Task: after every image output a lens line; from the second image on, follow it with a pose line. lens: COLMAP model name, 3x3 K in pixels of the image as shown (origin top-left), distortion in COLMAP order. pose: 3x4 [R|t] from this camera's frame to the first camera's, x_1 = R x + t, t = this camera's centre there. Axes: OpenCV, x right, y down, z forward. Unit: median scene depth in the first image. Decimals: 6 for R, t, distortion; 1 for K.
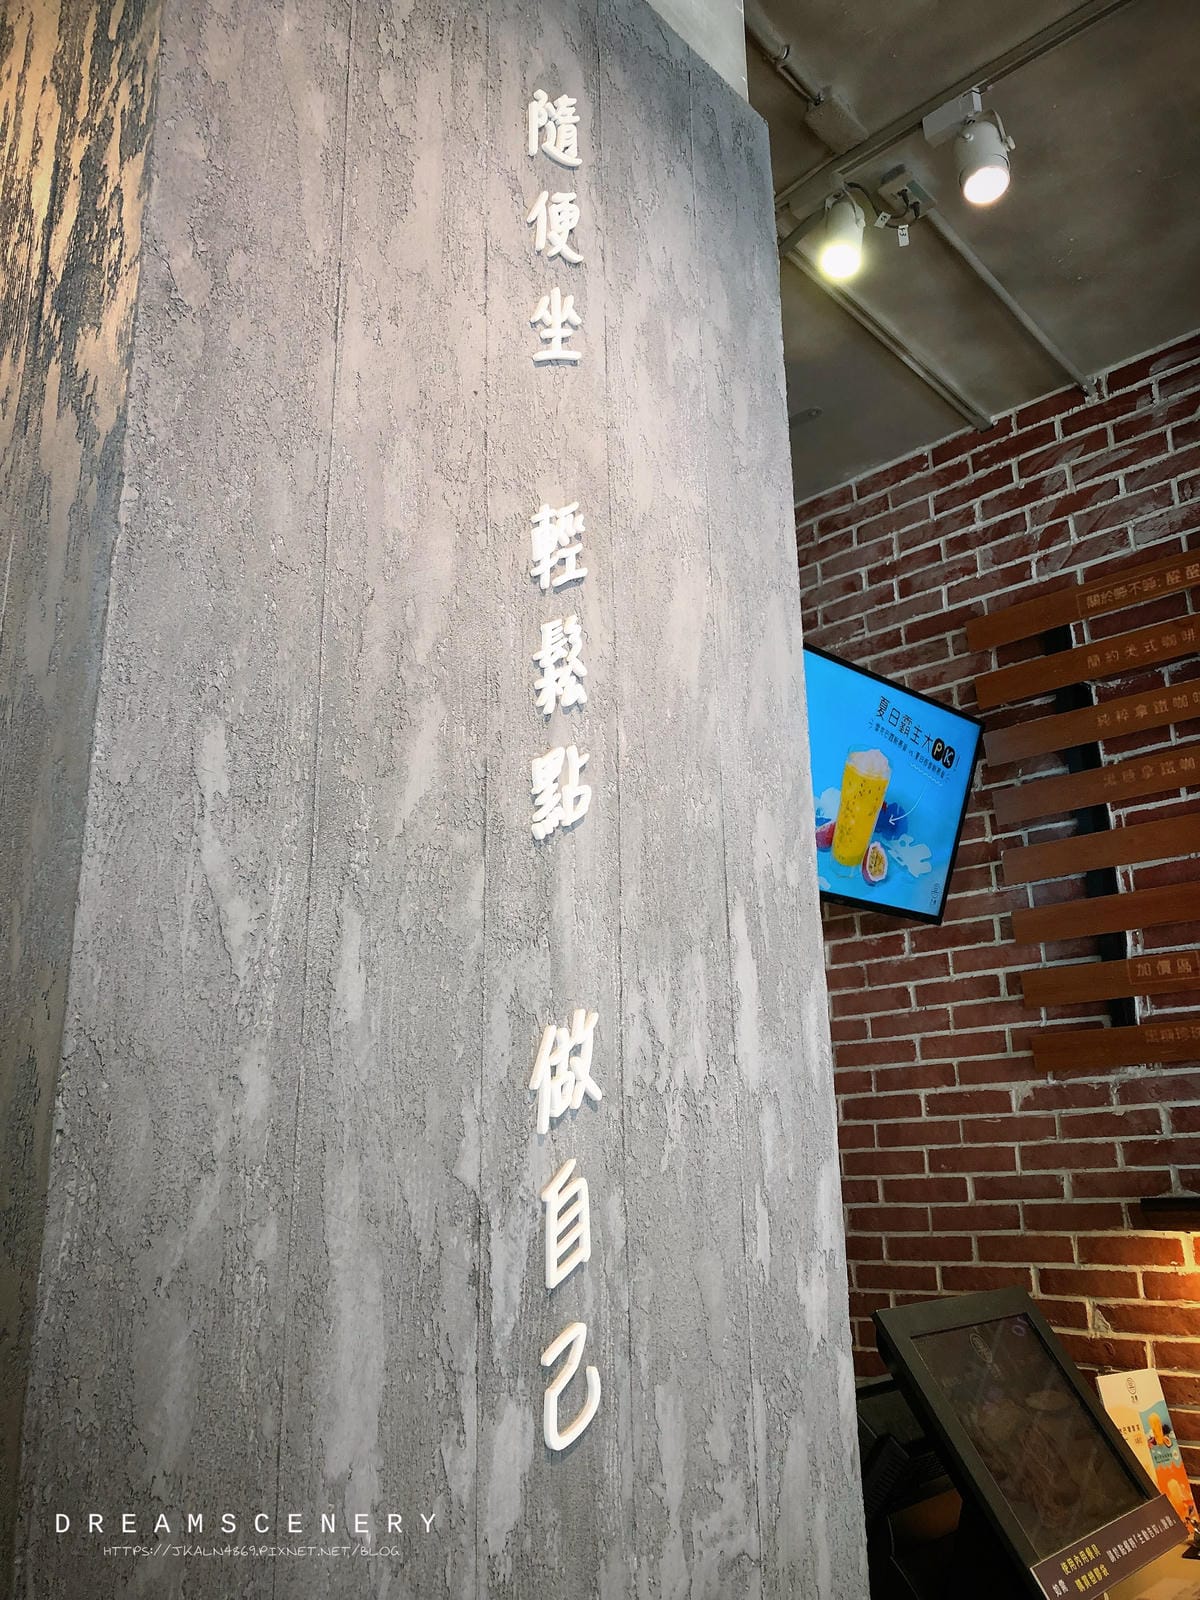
lens RADIAL K [[1314.9, 0, 600.0], [0, 1314.9, 800.0], [0, 0, 1]] dist [-0.011790, 0.012493]
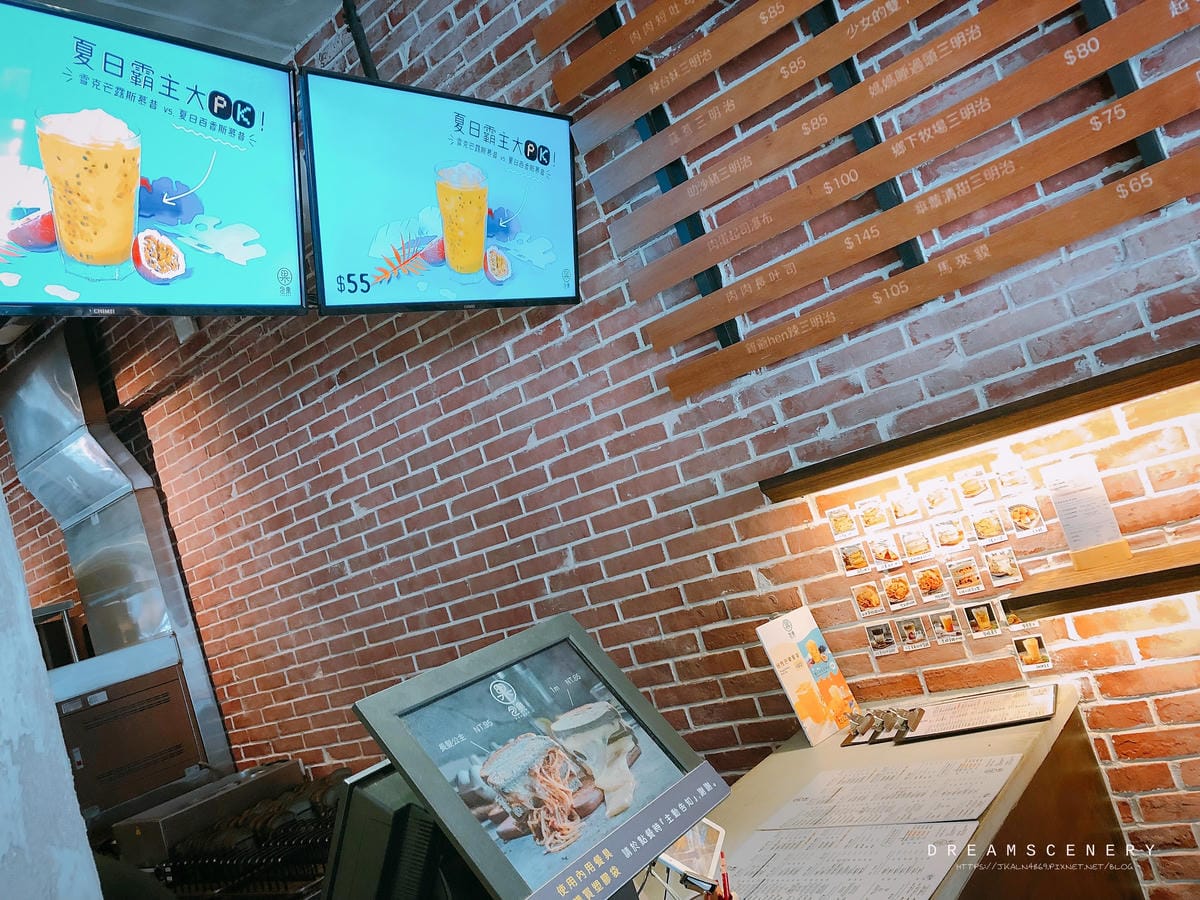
lens RADIAL K [[960.1, 0, 600.0], [0, 960.1, 450.0], [0, 0, 1]] dist [0.105931, -0.291526]
pose [[0.956574, -0.277078, 0.090524, 0.169179], [0.254077, 0.944782, 0.206958, 0.047763], [-0.142869, -0.174970, 0.974153, 0.140818]]
